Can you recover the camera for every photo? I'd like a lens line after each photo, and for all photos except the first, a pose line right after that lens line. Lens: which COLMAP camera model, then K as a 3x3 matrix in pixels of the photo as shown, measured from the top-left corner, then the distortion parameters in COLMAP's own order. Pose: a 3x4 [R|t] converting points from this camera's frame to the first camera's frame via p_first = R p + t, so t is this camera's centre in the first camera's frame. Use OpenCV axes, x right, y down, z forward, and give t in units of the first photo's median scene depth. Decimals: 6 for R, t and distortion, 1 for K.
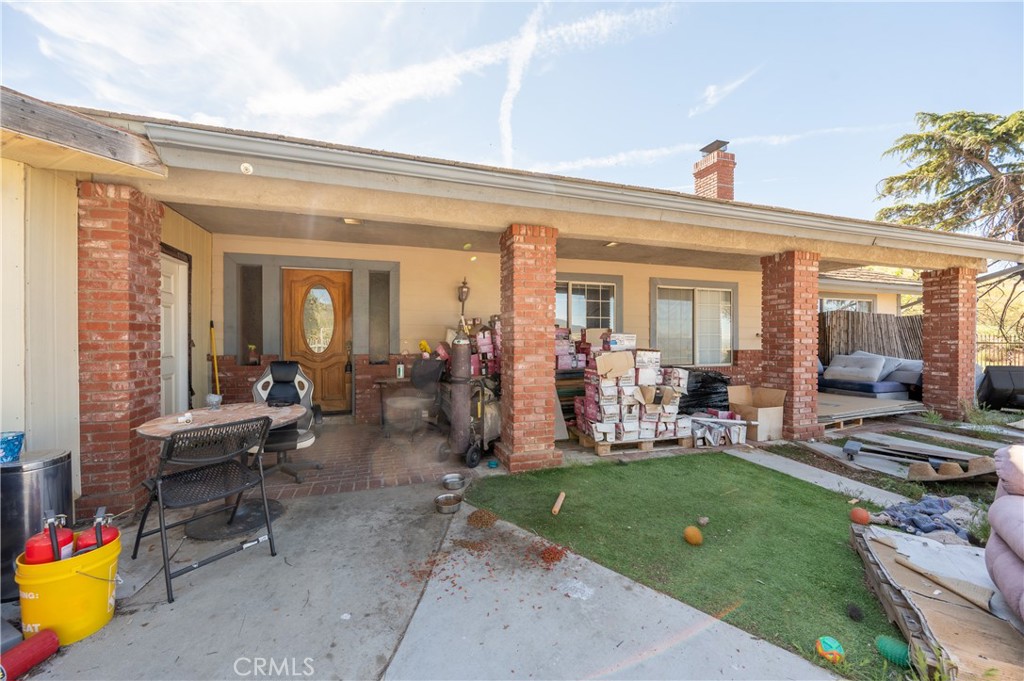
lens RADIAL K [[400.9, 0, 512.4], [0, 400.9, 341.4], [0, 0, 1]] dist [-0.003794, 0.000088]
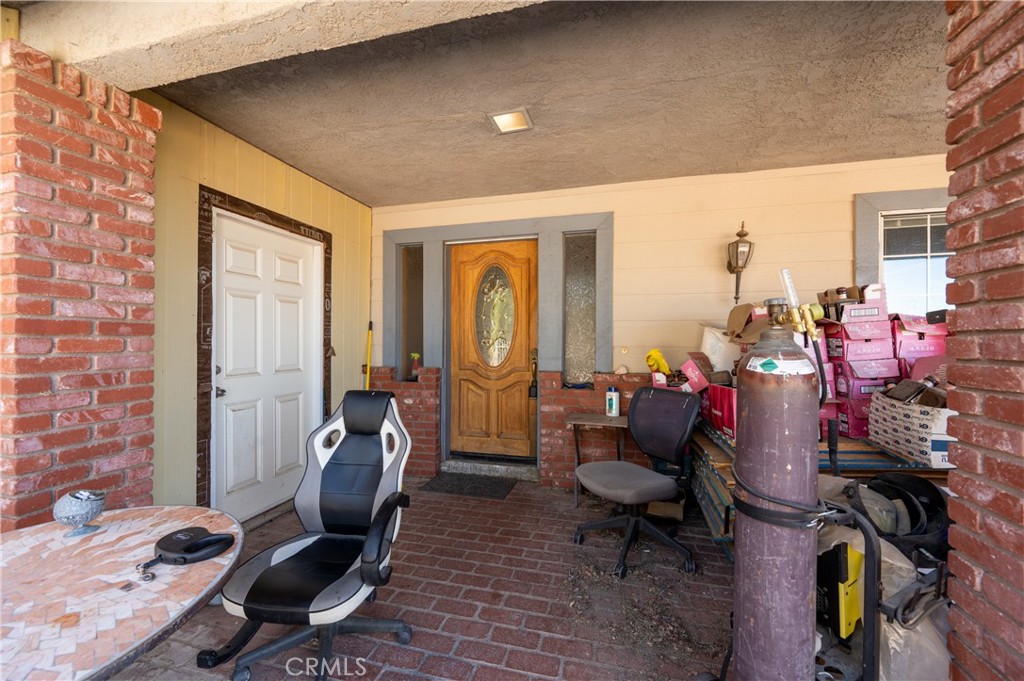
lens RADIAL K [[400.9, 0, 512.9], [0, 400.9, 343.3], [0, 0, 1]] dist [-0.003794, 0.000088]
pose [[0.833676, 0.004411, -0.552236, -0.089001], [-0.005205, 0.999986, 0.000130, -0.009815], [0.552229, 0.002766, 0.833688, 0.469831]]
